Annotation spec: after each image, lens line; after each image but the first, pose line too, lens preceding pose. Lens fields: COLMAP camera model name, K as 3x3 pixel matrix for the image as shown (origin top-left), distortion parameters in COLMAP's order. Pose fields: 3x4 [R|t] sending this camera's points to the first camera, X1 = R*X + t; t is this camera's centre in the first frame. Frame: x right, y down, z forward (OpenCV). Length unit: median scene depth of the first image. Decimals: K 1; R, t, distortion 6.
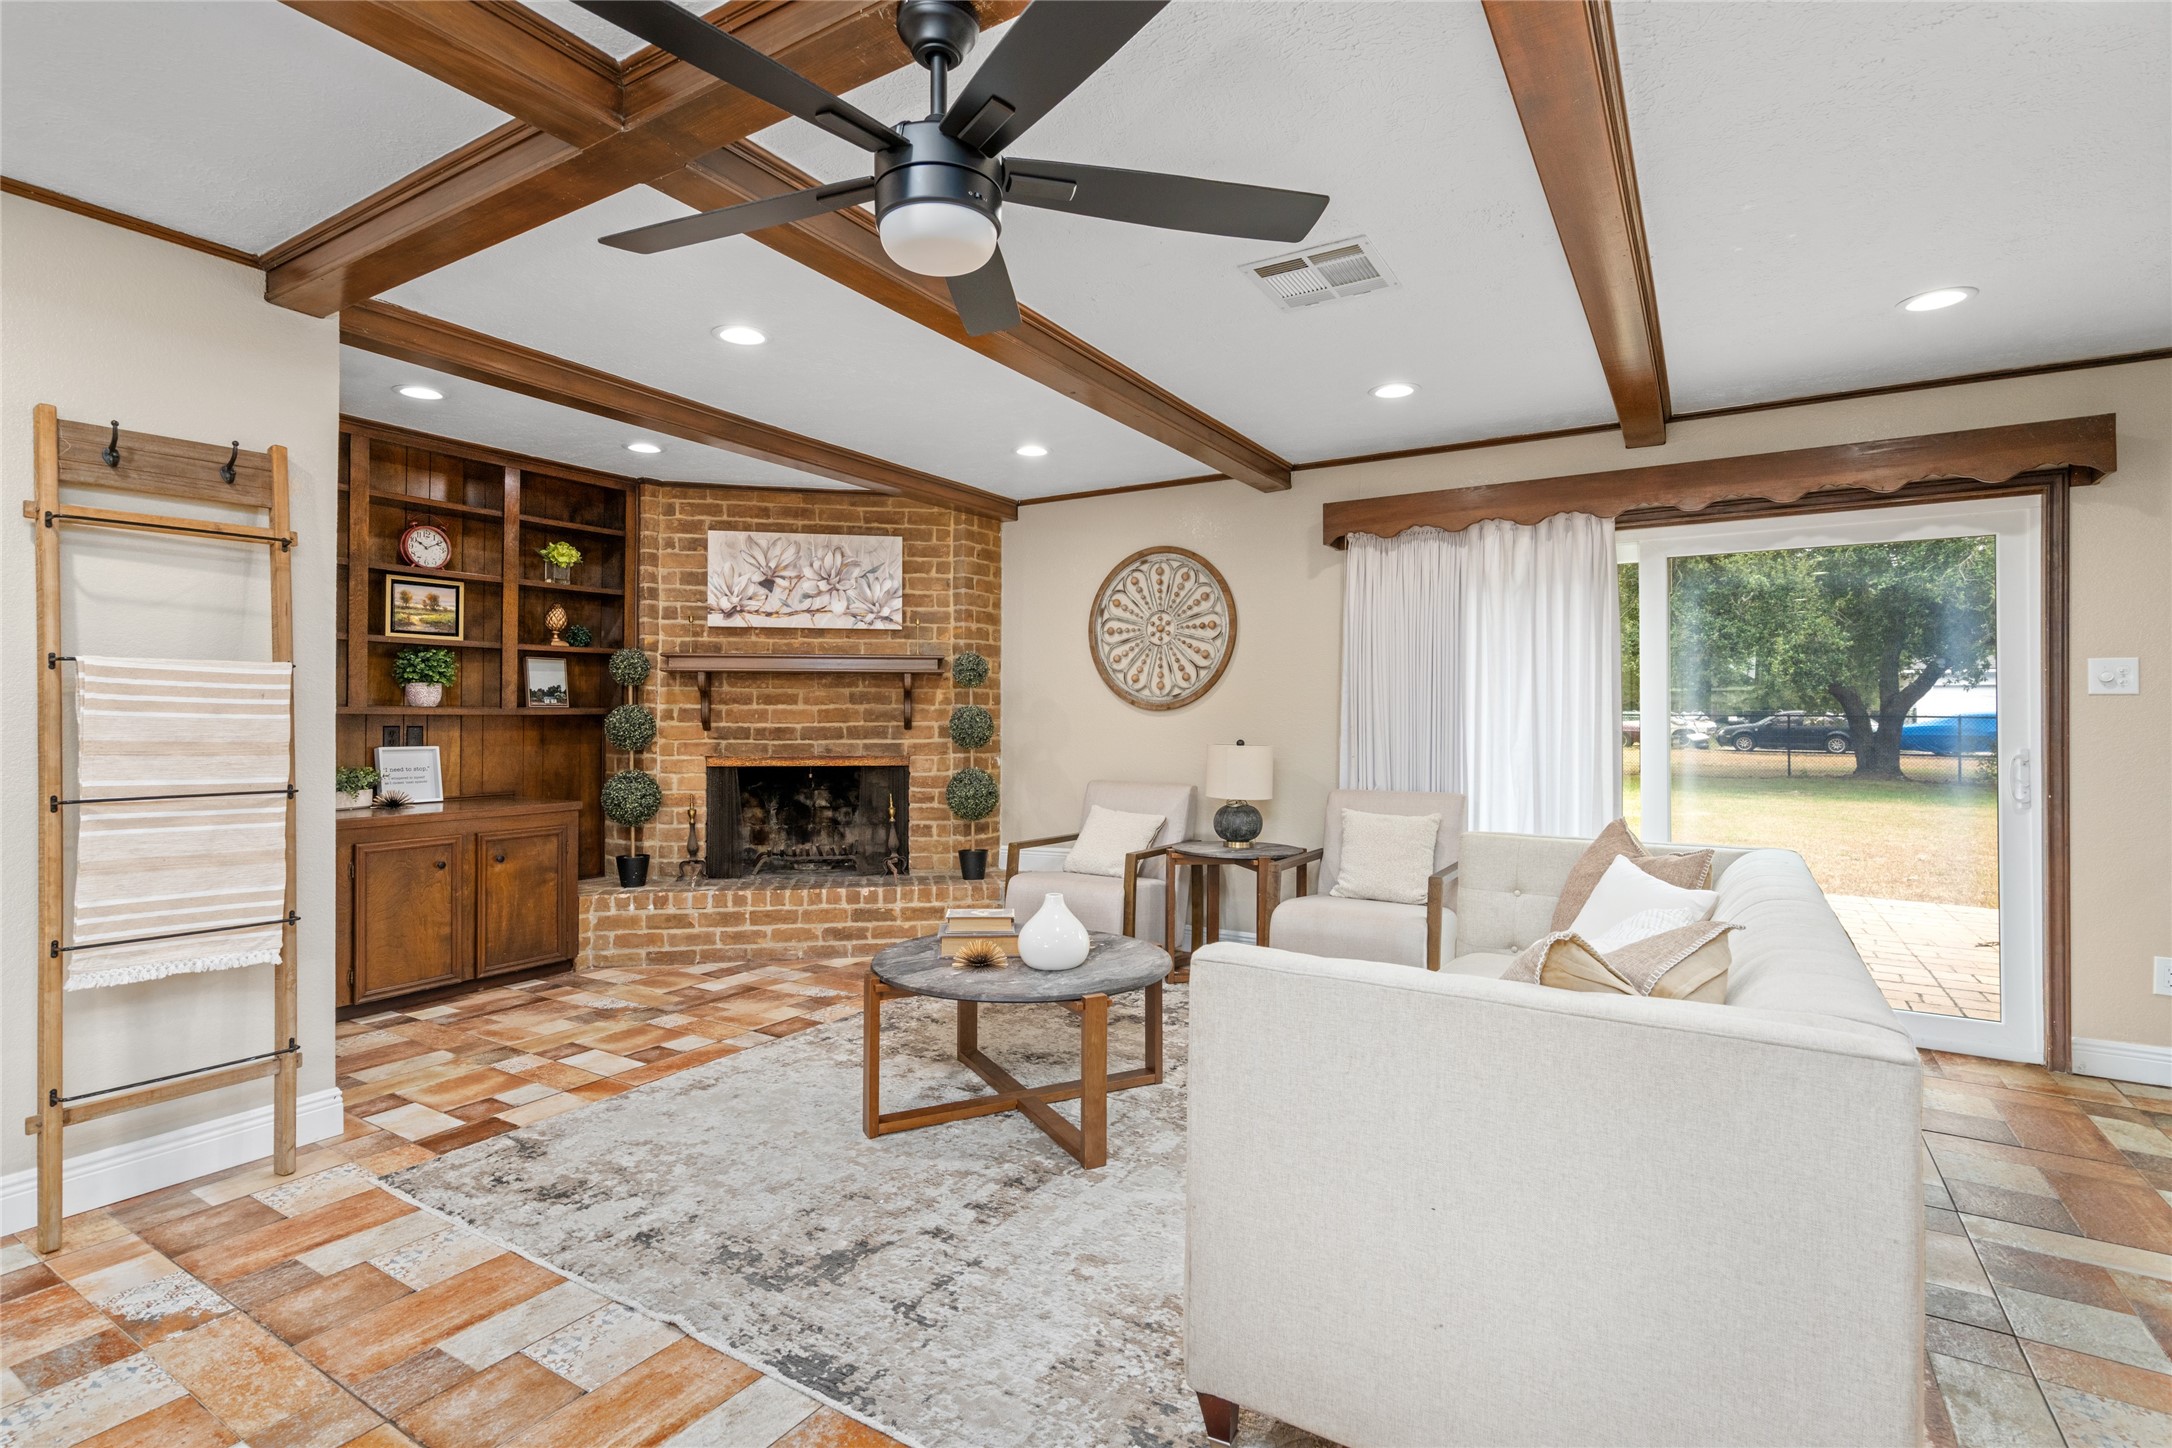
lens RADIAL K [[1028.2, 0, 1073.8], [0, 1028.2, 701.8], [0, 0, 1]] dist [-0.001558, 0.000662]
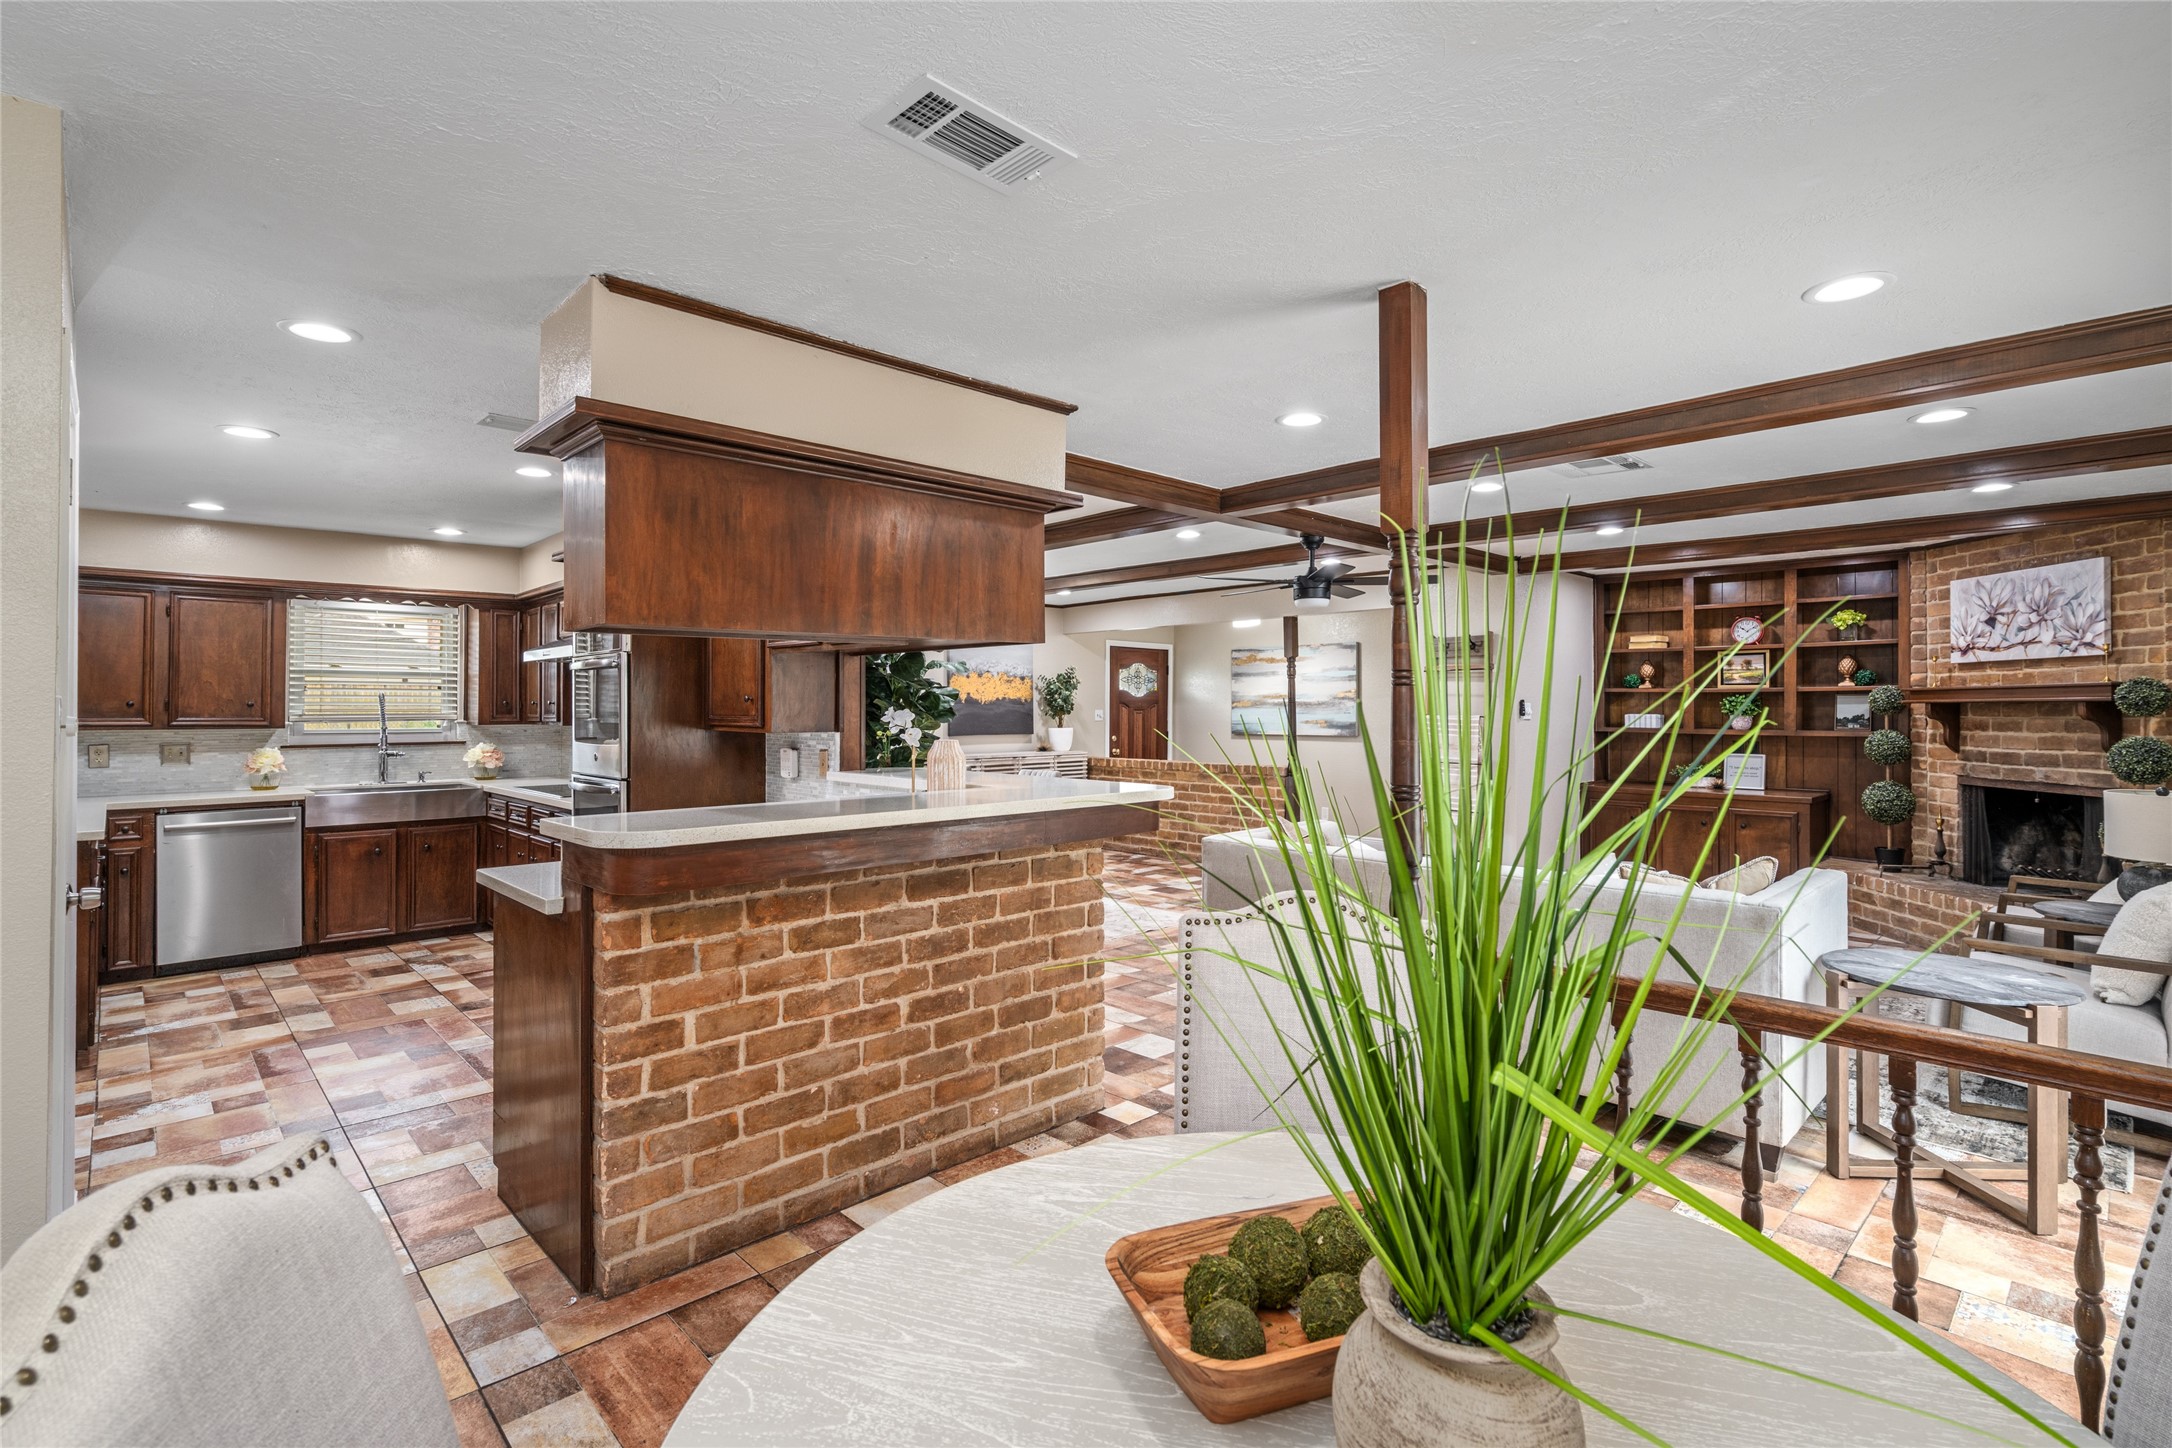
lens RADIAL K [[1022.0, 0, 1082.2], [0, 1022.0, 692.8], [0, 0, 1]] dist [-0.000774, 0.000463]
pose [[-0.248294, -0.016485, -0.968544, 1.010195], [0.010649, 0.999748, -0.019747, -0.027607], [0.968626, -0.015217, -0.248056, 0.330508]]
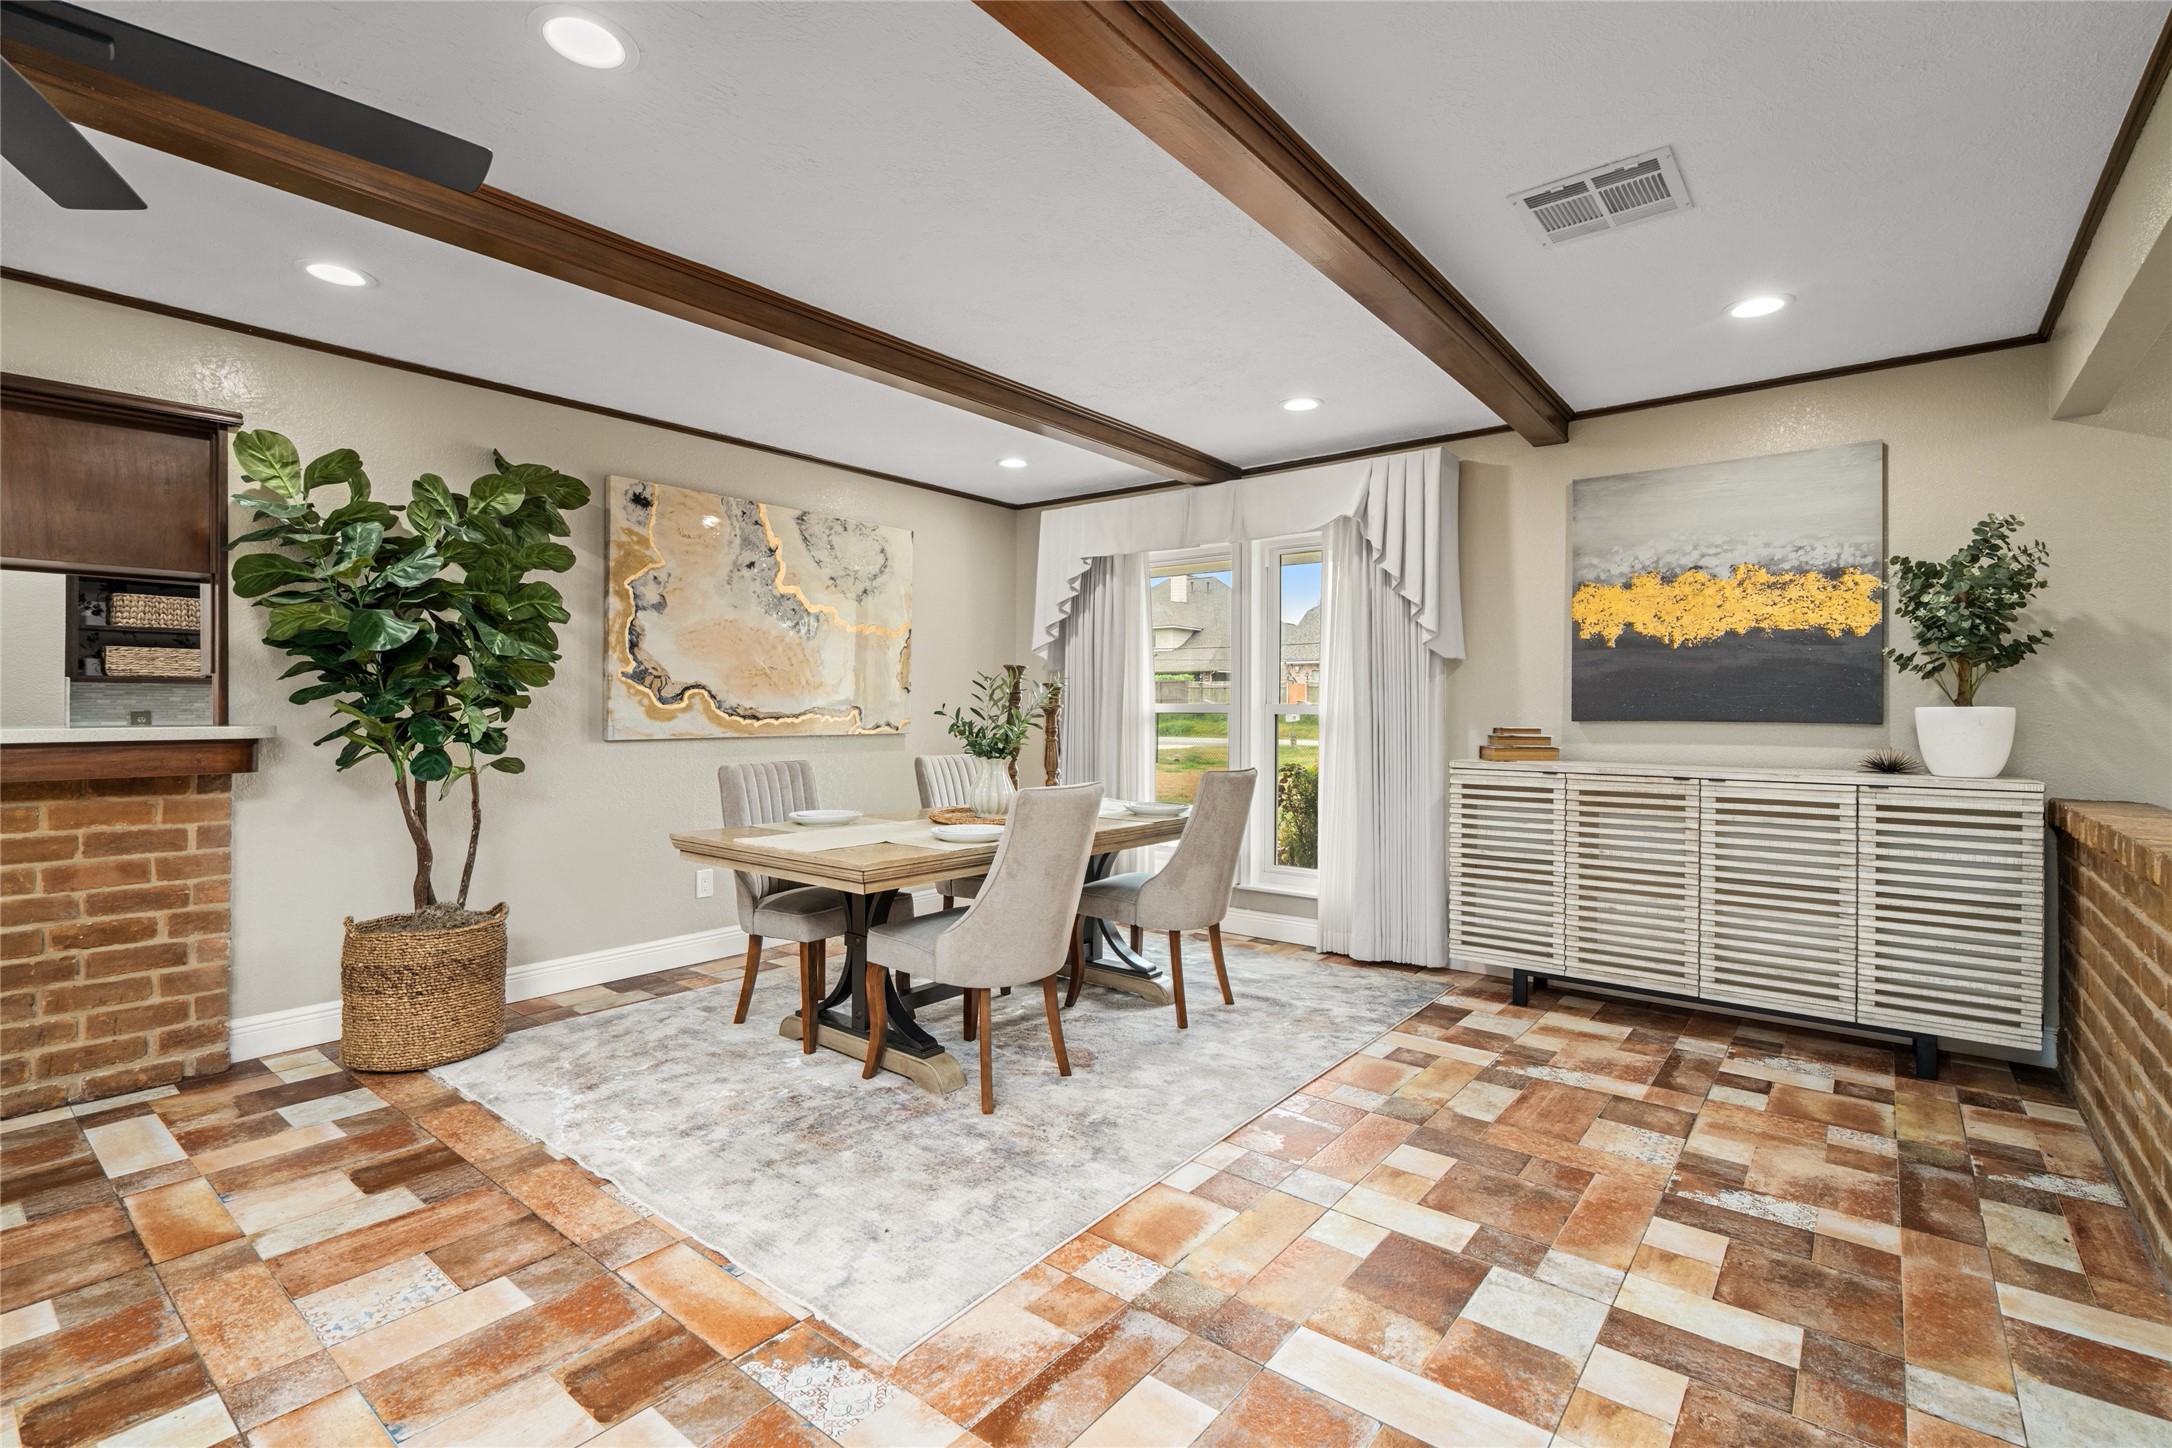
lens RADIAL K [[987.7, 0, 1082.7], [0, 987.7, 709.4], [0, 0, 1]] dist [-0.002942, 0.000554]
pose [[-0.993359, -0.006359, 0.114877, -0.332024], [-0.007112, 0.999956, -0.006145, 0.008059], [-0.114833, -0.006922, -0.993361, 0.482647]]
